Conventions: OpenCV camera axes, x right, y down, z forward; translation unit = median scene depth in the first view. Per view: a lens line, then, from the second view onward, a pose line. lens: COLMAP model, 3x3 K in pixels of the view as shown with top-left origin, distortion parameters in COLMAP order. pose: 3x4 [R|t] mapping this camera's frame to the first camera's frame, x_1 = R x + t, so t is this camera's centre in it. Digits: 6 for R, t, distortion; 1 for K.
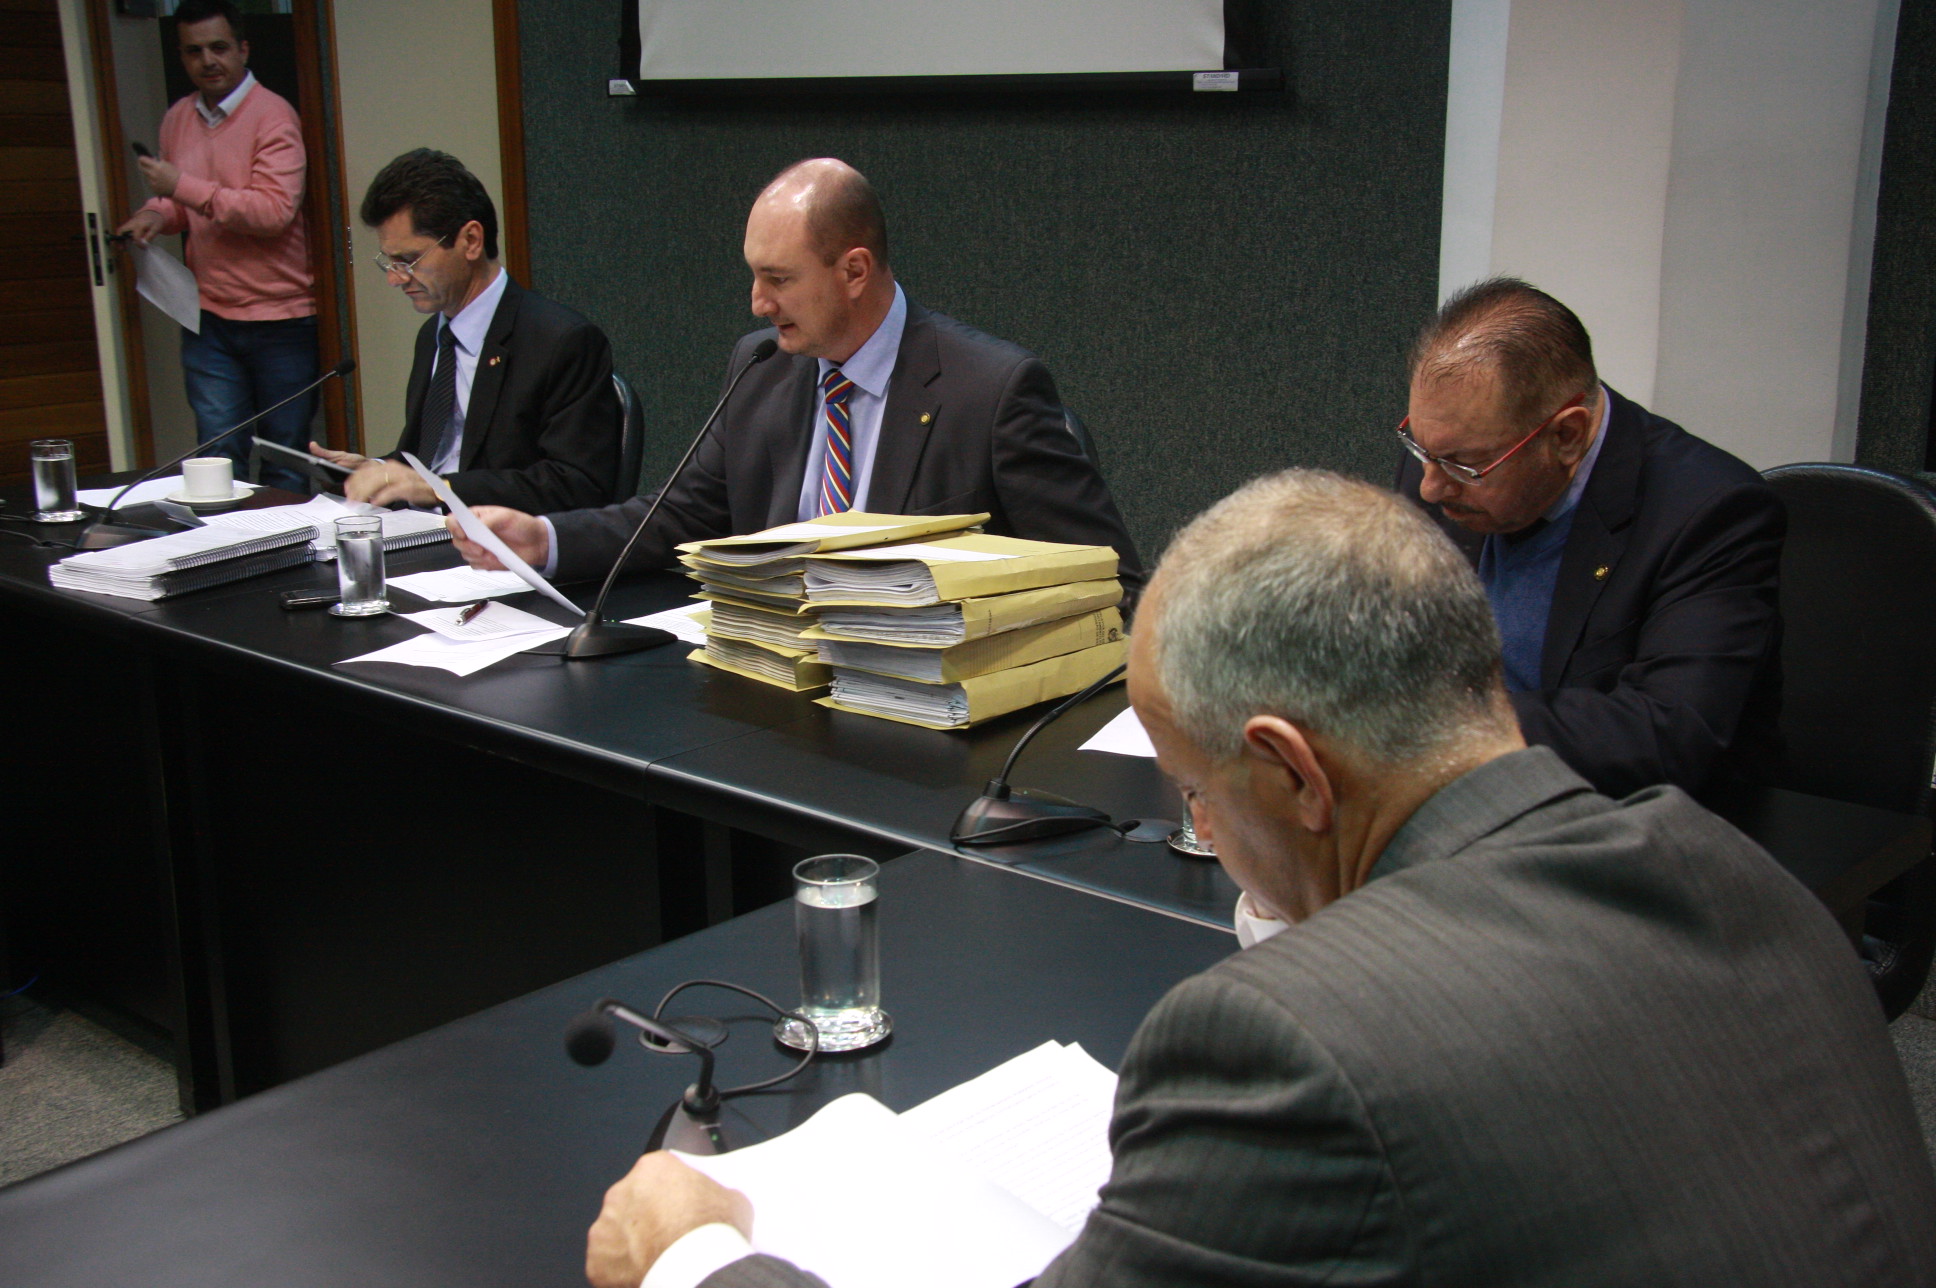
lens RADIAL K [[2264.0, 0, 957.6], [0, 2264.0, 685.4], [0, 0, 1]] dist [0.091739, 0.000000]
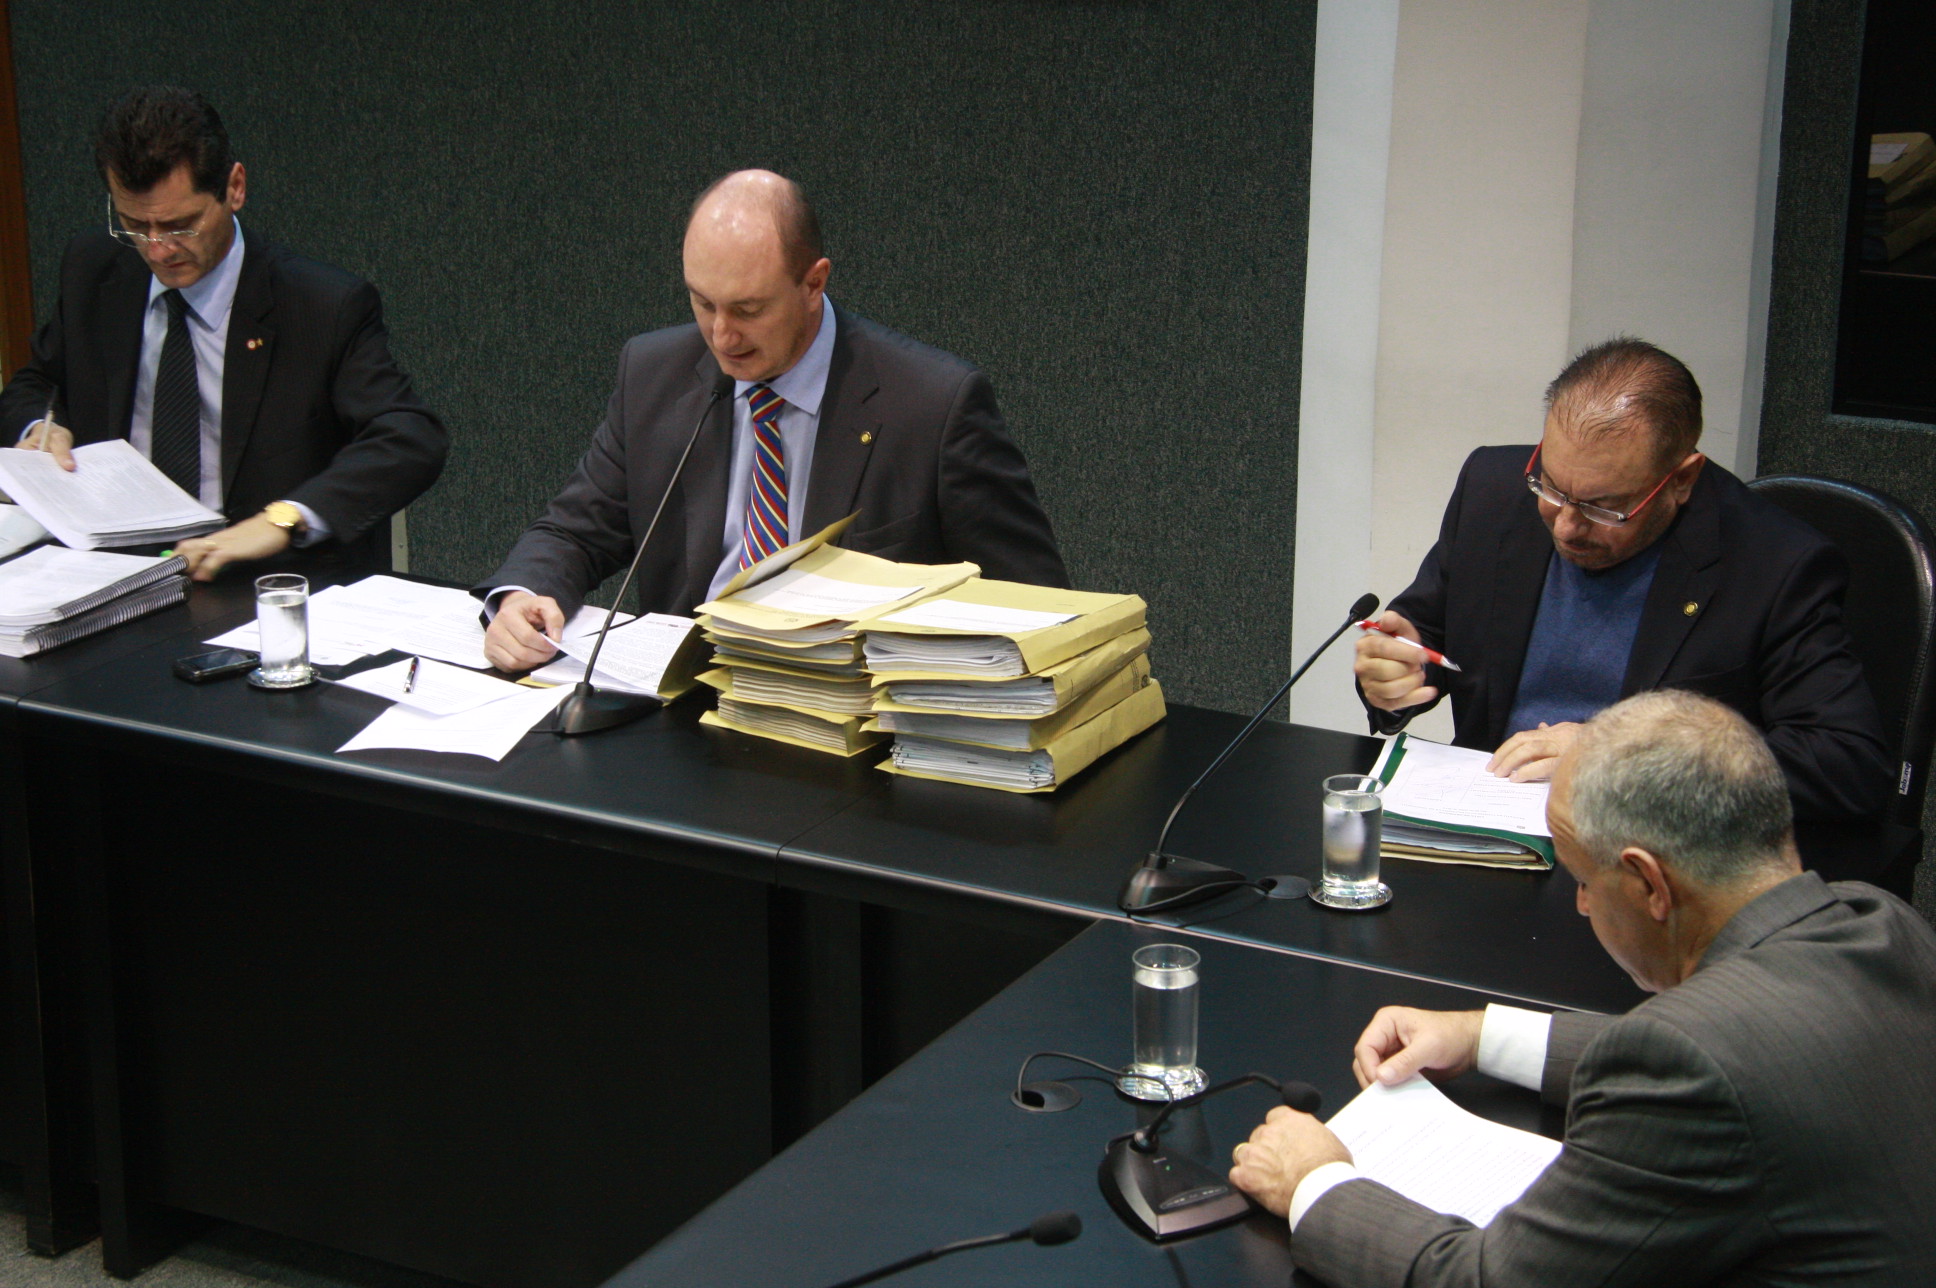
lens RADIAL K [[3976.6, 0, 962.7], [0, 3976.6, 658.3], [0, 0, 1]] dist [0.252529, 0.000000]
pose [[0.971536, -0.056836, 0.229974, -0.358244], [0.046361, 0.997637, 0.050702, -0.108137], [-0.232313, -0.038597, 0.971875, -0.603015]]
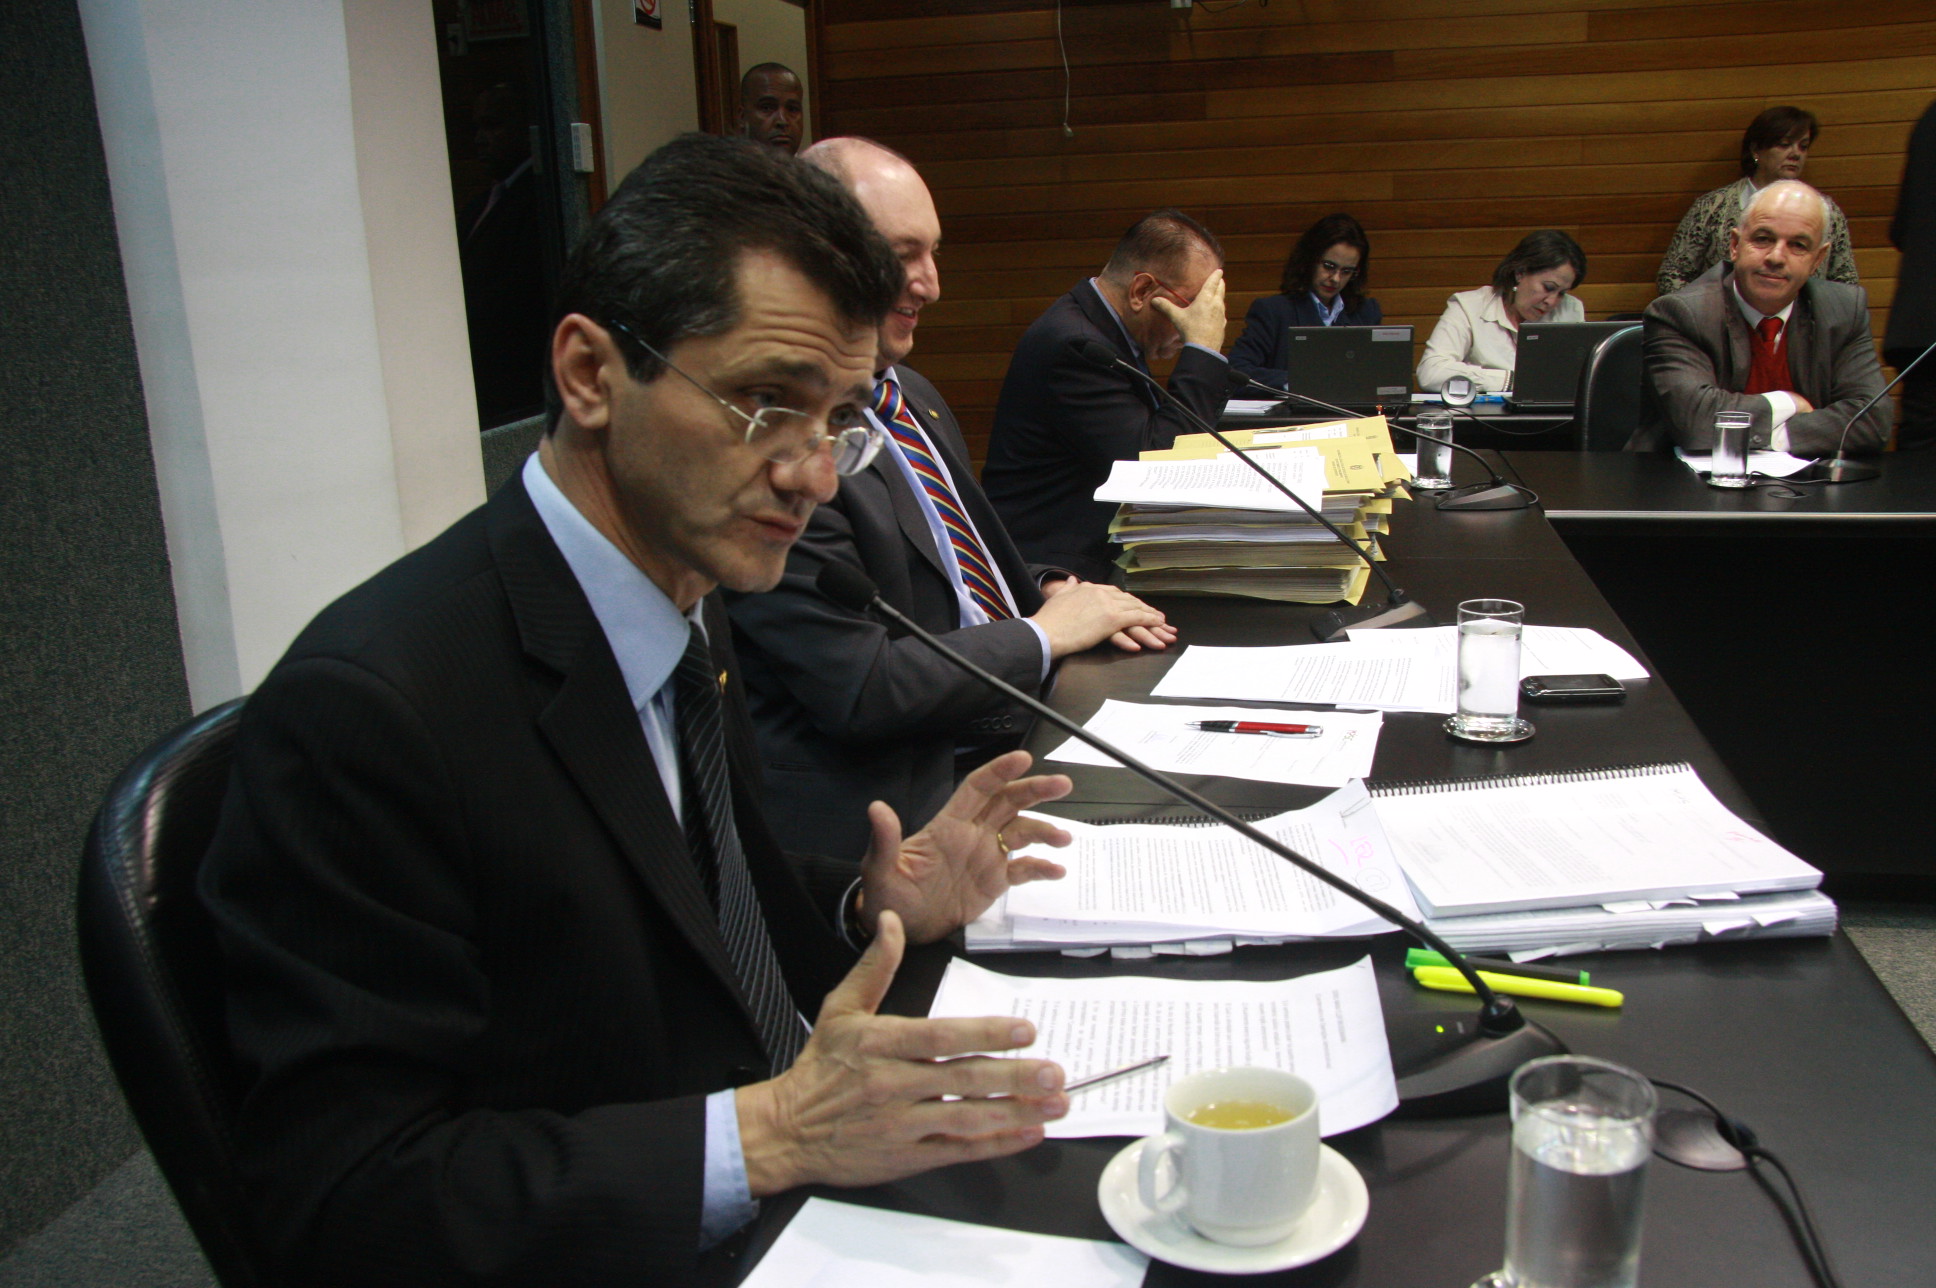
lens RADIAL K [[1750.3, 0, 969.7], [0, 1750.3, 644.9], [0, 0, 1]] dist [0.066405, 0.015980]
pose [[-0.562560, -0.158102, 0.811498, -0.641356], [0.265225, 0.895155, 0.358264, -0.302755], [-0.783059, 0.416775, -0.461646, 1.404876]]
